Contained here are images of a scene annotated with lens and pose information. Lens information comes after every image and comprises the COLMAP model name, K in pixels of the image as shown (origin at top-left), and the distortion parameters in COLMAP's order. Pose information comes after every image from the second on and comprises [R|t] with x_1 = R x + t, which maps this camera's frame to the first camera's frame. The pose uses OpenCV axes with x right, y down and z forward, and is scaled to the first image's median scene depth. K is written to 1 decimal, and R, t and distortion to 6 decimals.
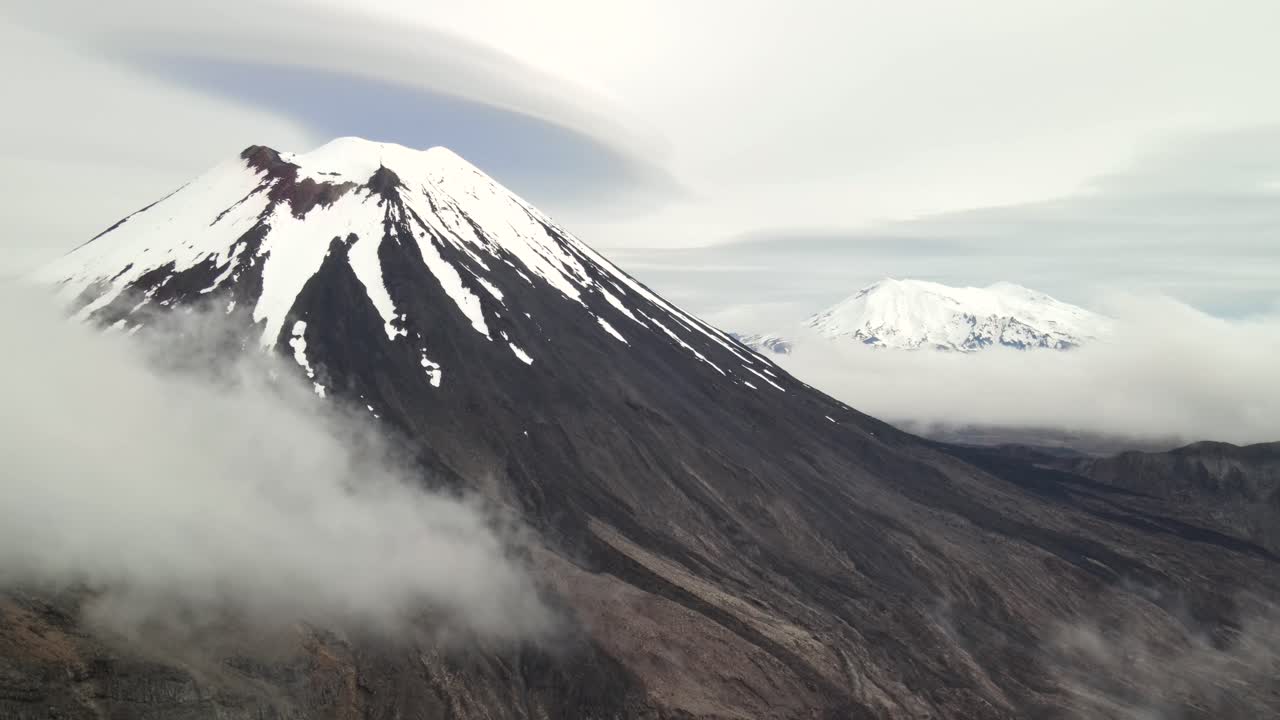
lens RADIAL K [[1248.9, 0, 640.0], [0, 1248.9, 360.0], [0, 0, 1]] dist [-0.071352, 0.209664]
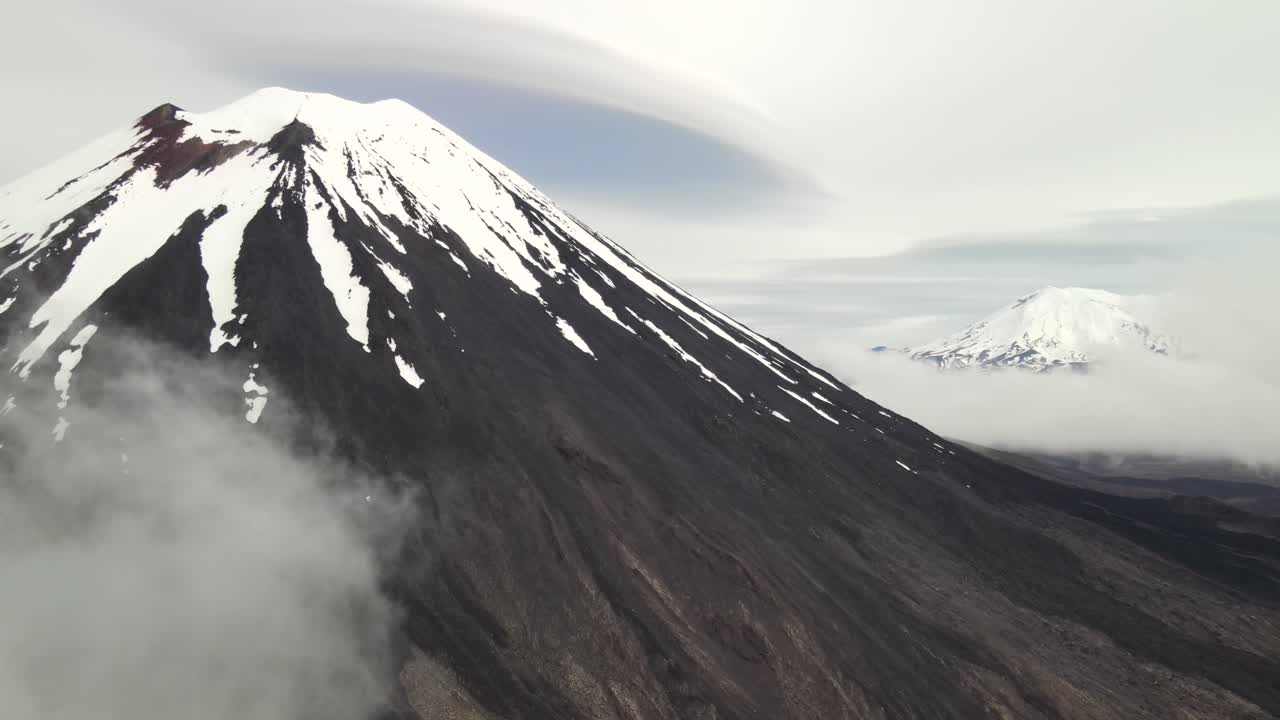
lens RADIAL K [[1248.9, 0, 640.0], [0, 1248.9, 360.0], [0, 0, 1]] dist [-0.071352, 0.209664]
pose [[0.991926, -0.004801, -0.126724, 0.098184], [0.003261, 0.999918, -0.012364, -0.002317], [0.126773, 0.011851, 0.991861, 0.313281]]
